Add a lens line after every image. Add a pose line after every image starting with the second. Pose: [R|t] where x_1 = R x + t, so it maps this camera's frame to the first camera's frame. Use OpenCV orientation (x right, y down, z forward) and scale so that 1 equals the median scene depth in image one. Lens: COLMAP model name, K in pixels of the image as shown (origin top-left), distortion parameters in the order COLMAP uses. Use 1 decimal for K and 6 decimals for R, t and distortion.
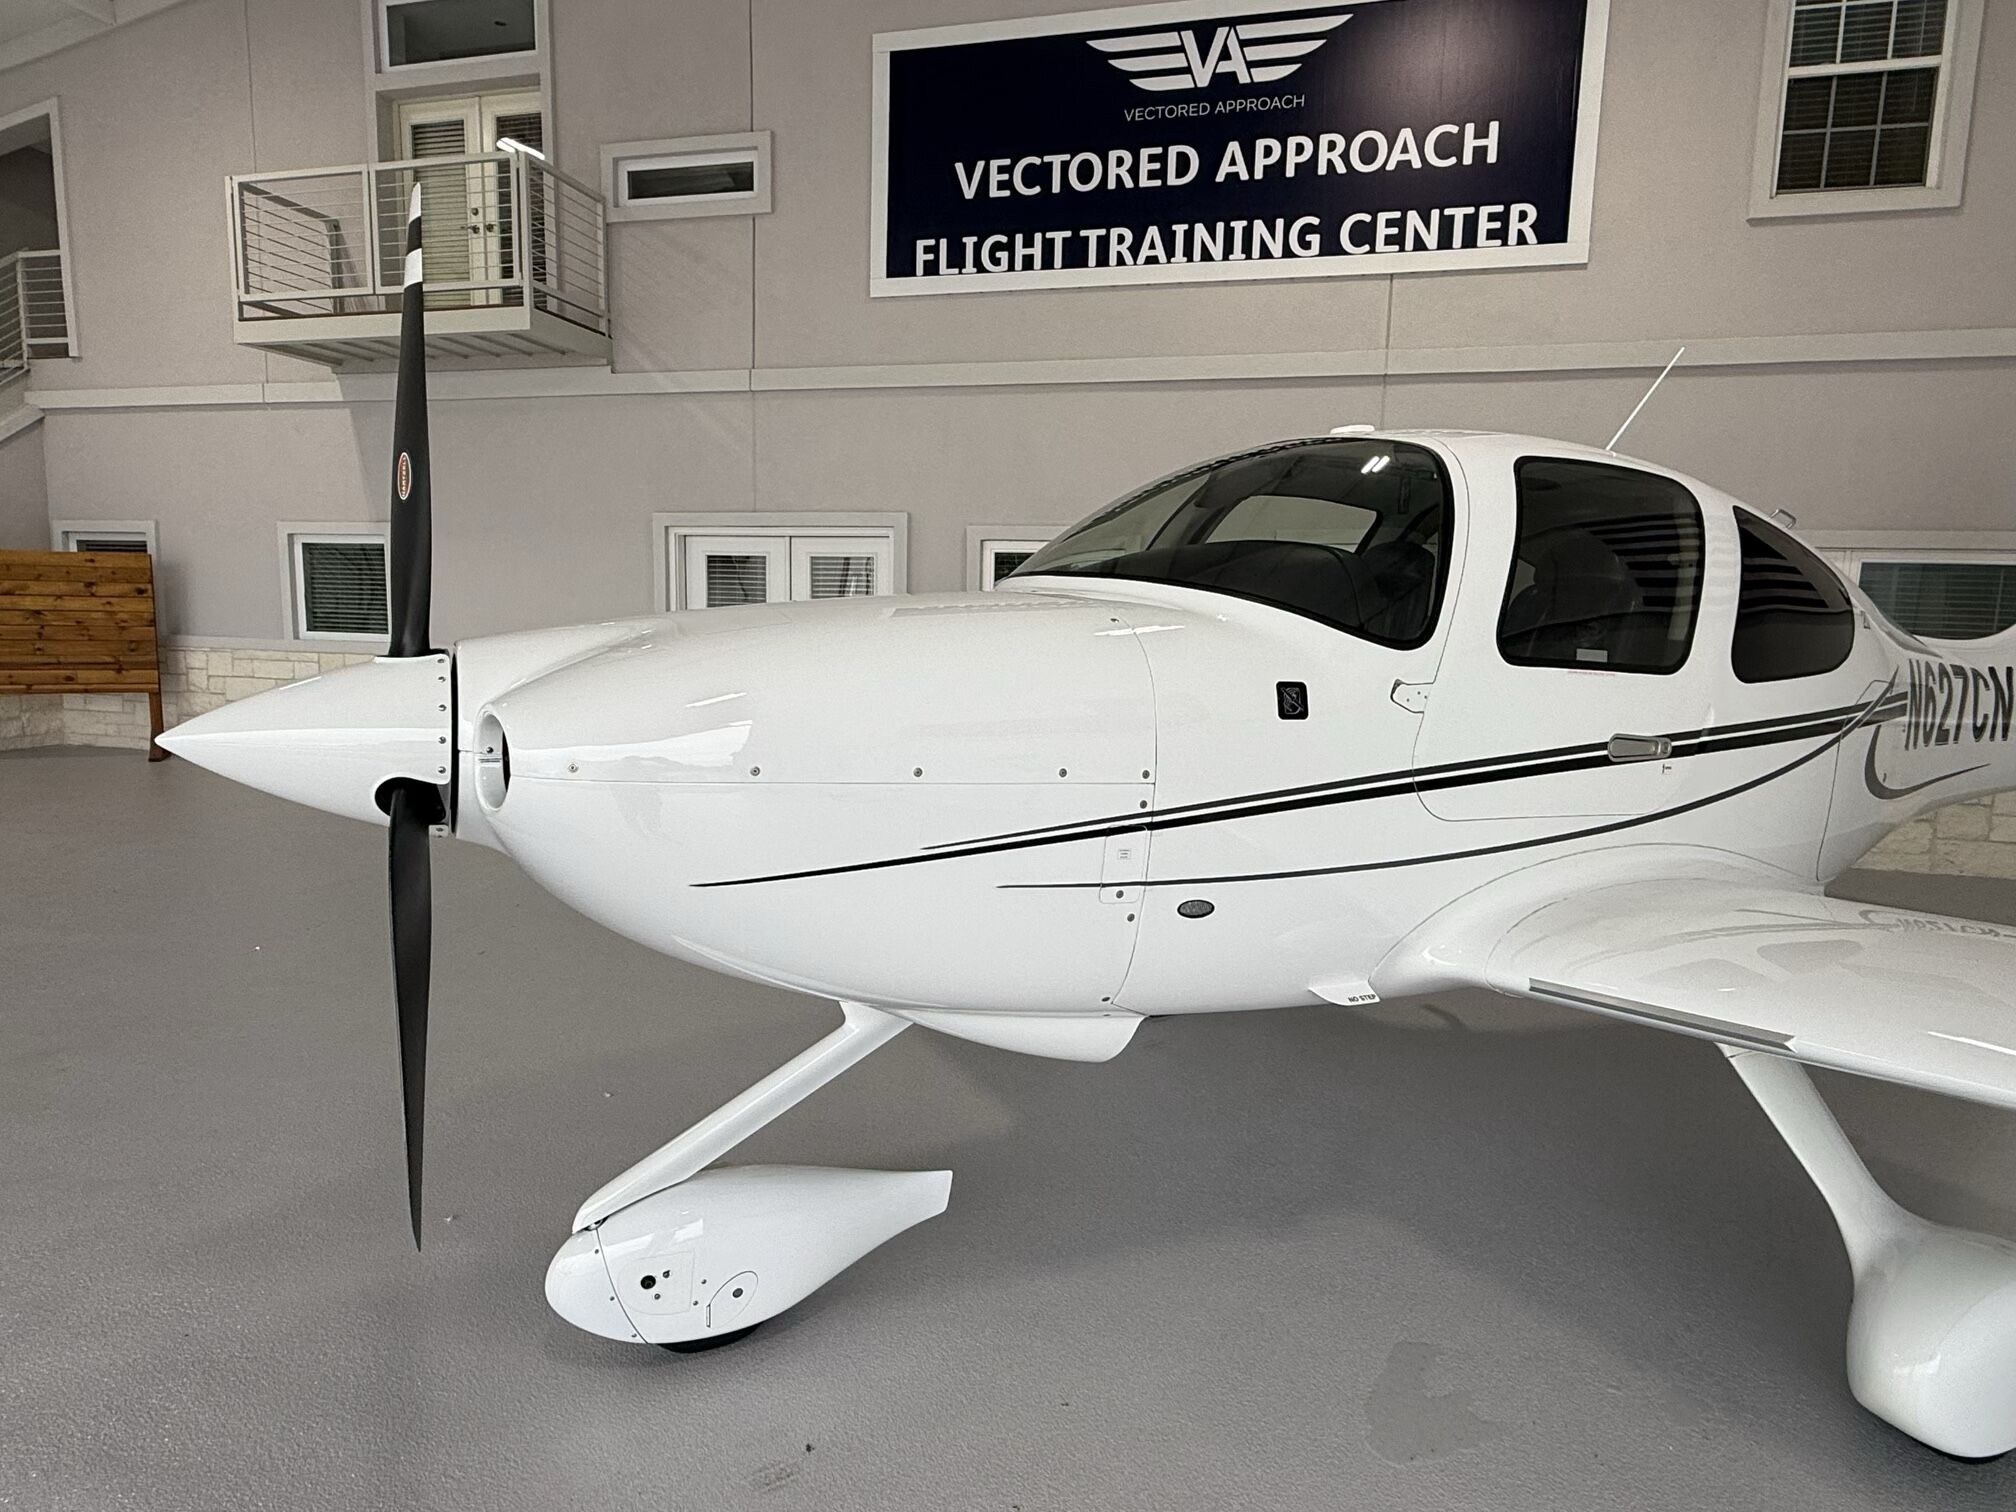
lens RADIAL K [[1143.3, 0, 991.7], [0, 1143.3, 737.5], [0, 0, 1]] dist [0.000901, -0.000396]
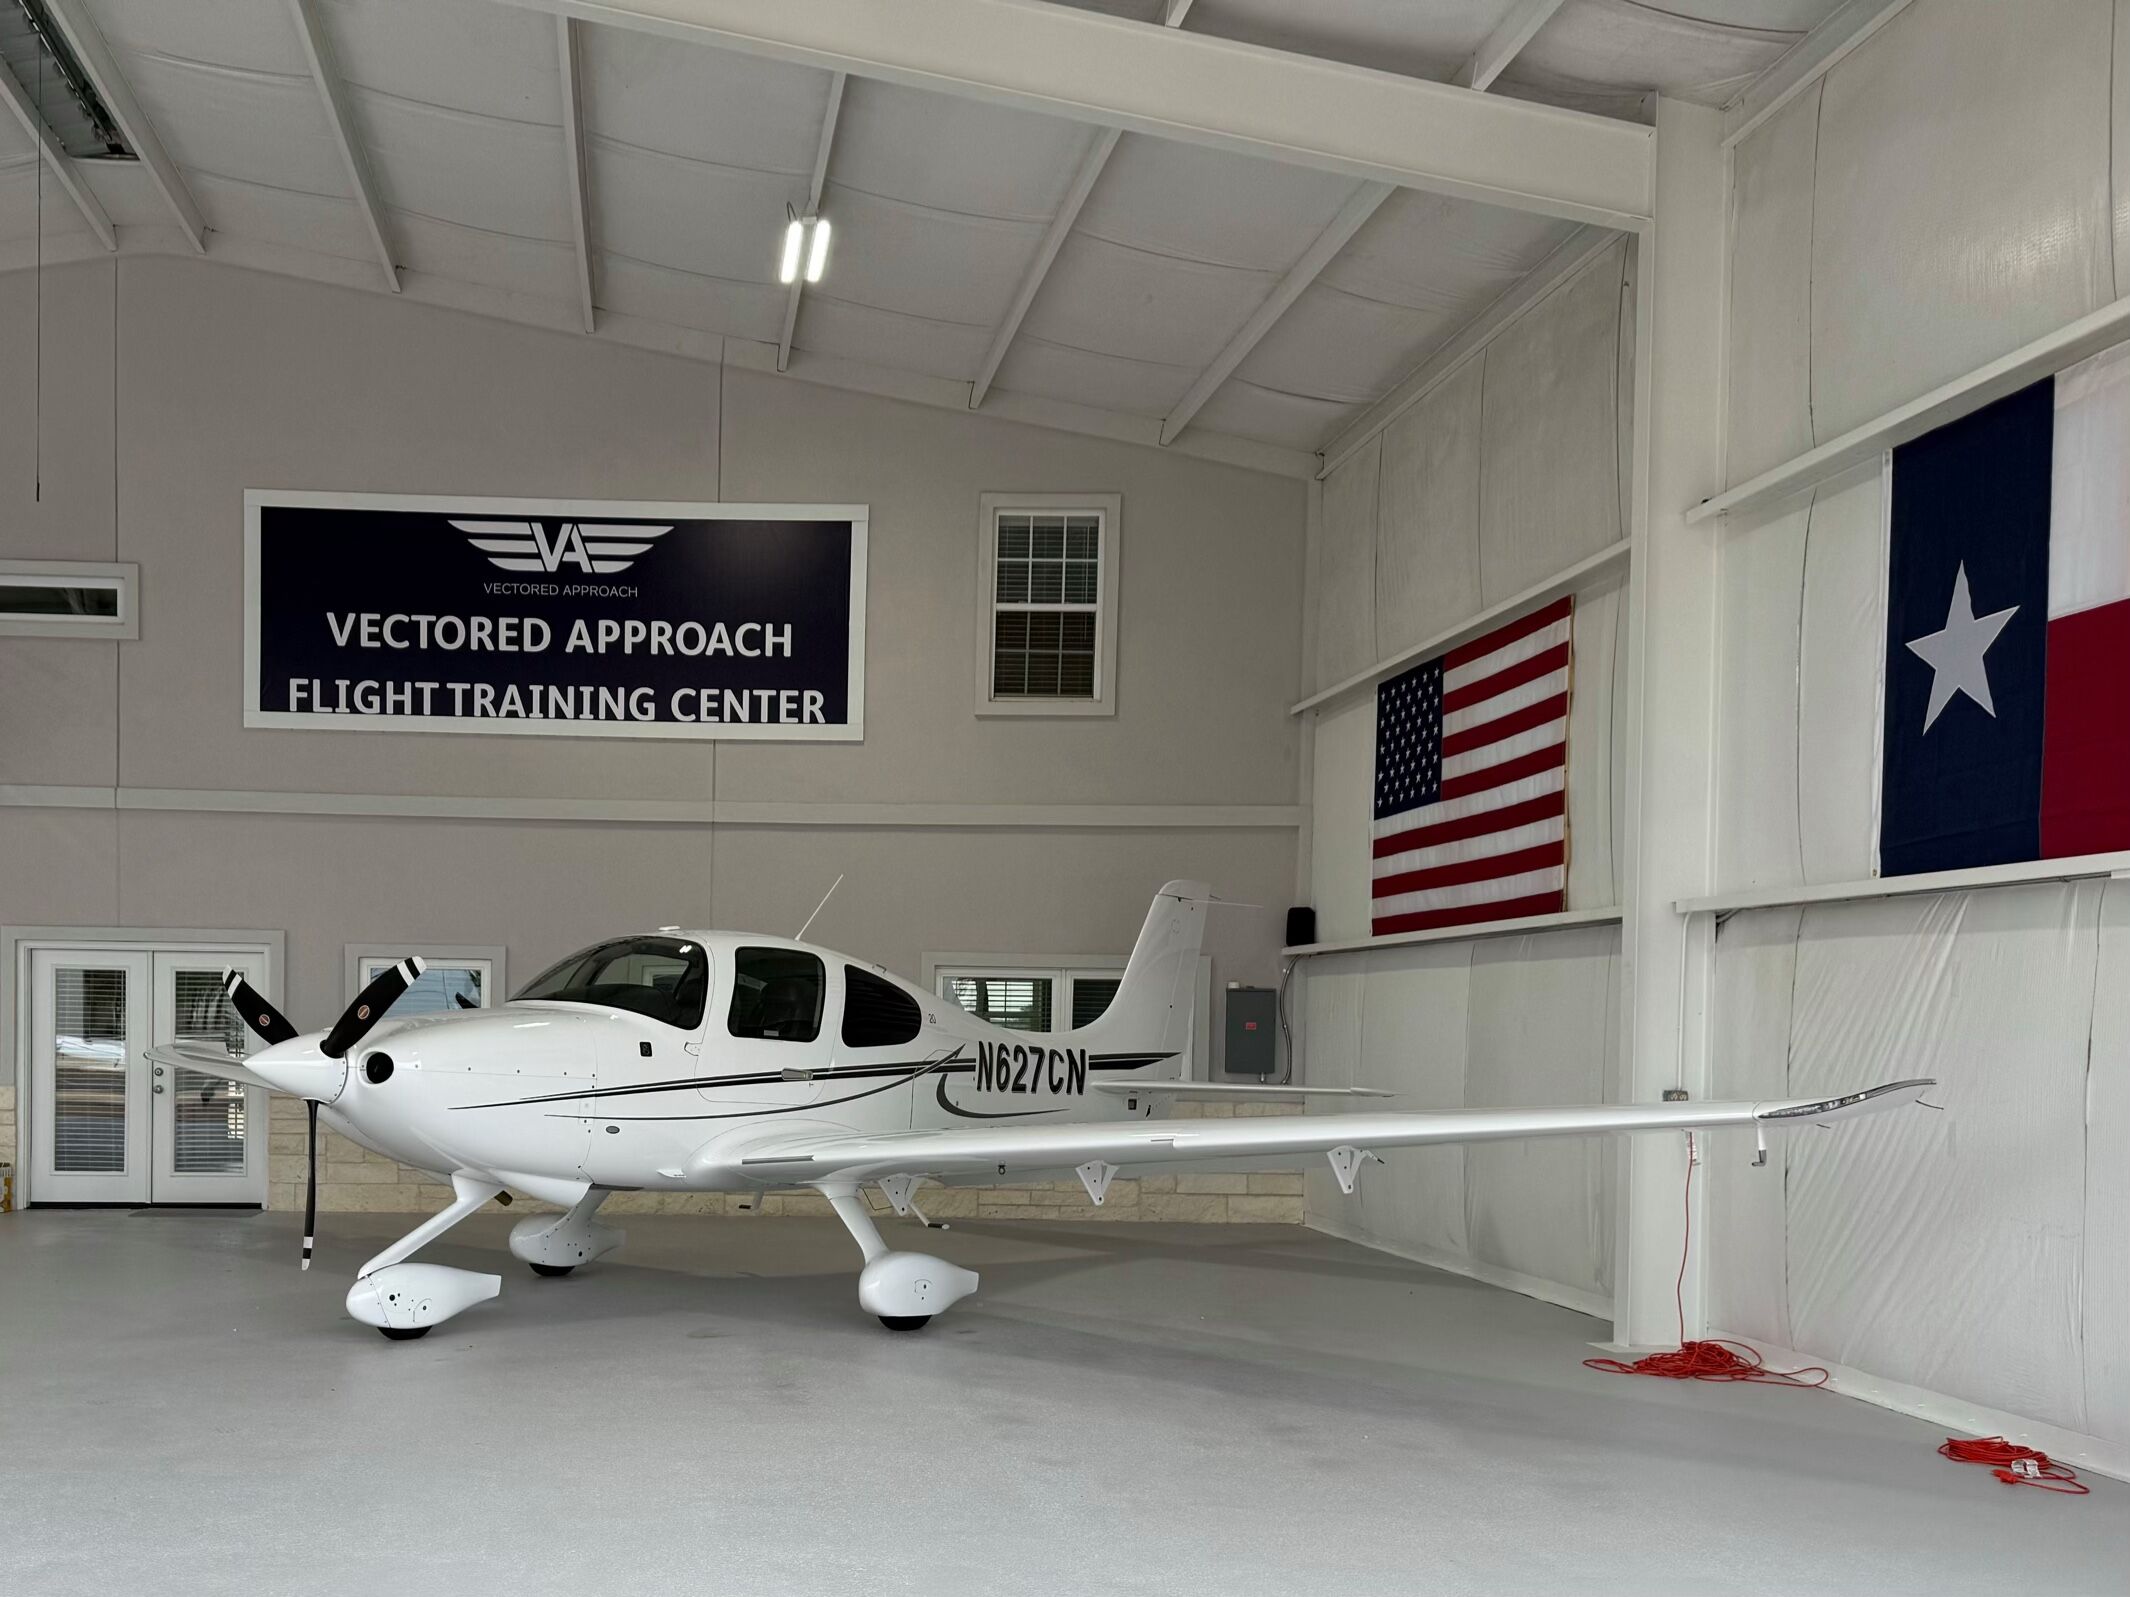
lens RADIAL K [[2081.3, 0, 718.3], [0, 2081.3, 1045.8], [0, 0, 1]] dist [0.169133, 0.000000]
pose [[0.958003, -0.012080, 0.286502, -0.268843], [0.041931, 0.994274, -0.098288, 0.124494], [-0.283674, 0.106173, 0.953025, -1.022983]]
